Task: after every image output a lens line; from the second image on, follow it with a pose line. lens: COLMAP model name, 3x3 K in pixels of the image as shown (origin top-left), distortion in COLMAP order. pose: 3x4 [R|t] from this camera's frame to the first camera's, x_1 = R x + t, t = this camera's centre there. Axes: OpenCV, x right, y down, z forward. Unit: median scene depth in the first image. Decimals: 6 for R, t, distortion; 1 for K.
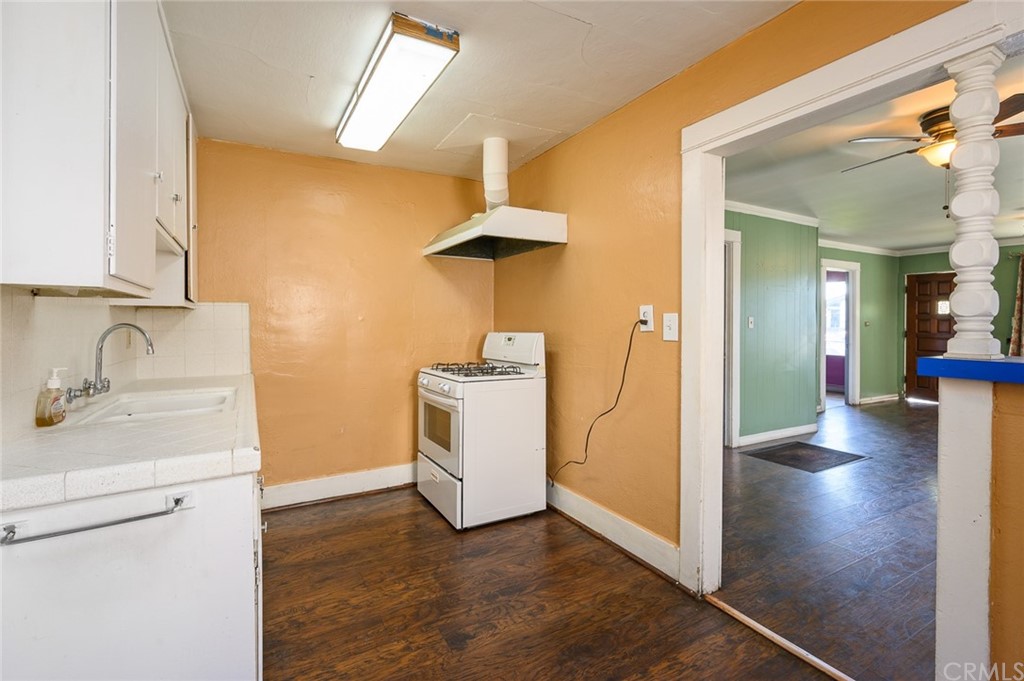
lens RADIAL K [[465.1, 0, 513.6], [0, 465.1, 325.3], [0, 0, 1]] dist [-0.001221, 0.000011]
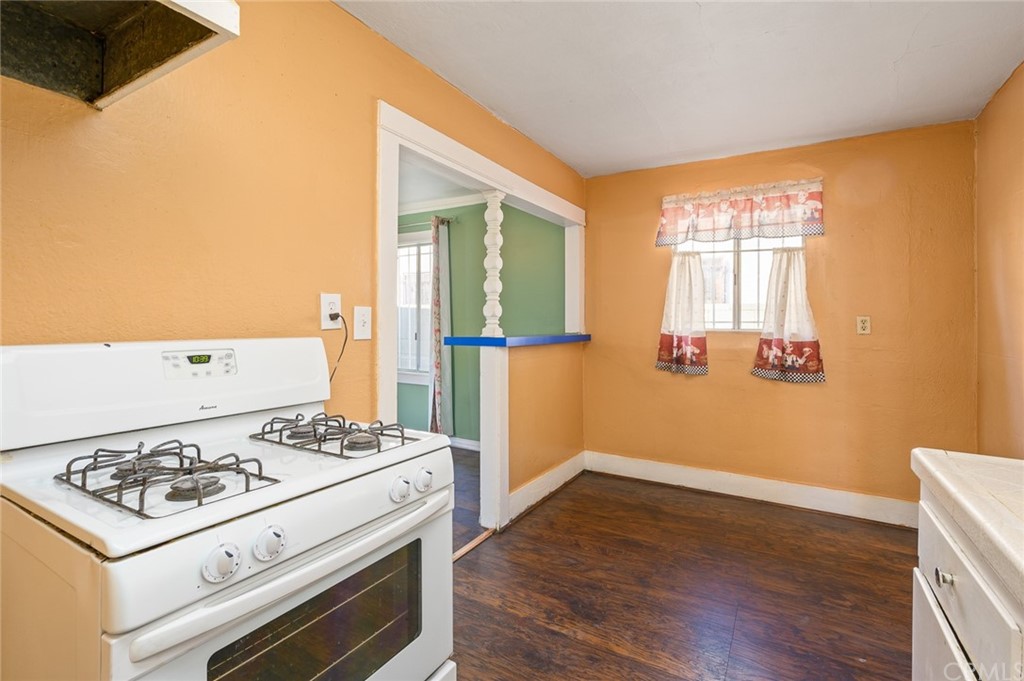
lens RADIAL K [[465.1, 0, 513.6], [0, 465.1, 325.3], [0, 0, 1]] dist [-0.001221, 0.000011]
pose [[-0.484829, -0.008428, 0.874568, -0.499896], [-0.002243, 0.999962, 0.008393, 0.000315], [-0.874606, 0.002108, -0.484830, 1.120532]]
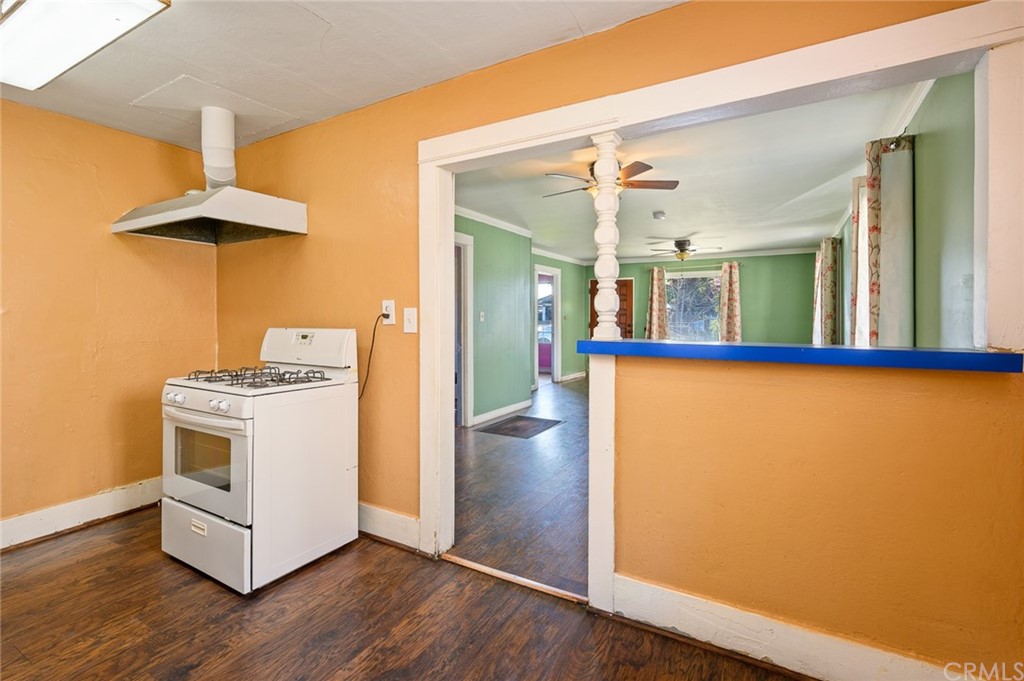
lens RADIAL K [[465.1, 0, 513.6], [0, 465.1, 325.3], [0, 0, 1]] dist [-0.001221, 0.000011]
pose [[0.863177, -0.010043, 0.504802, -0.005125], [0.003683, 0.999901, 0.013597, 0.001405], [-0.504889, -0.009877, 0.863128, -0.064448]]
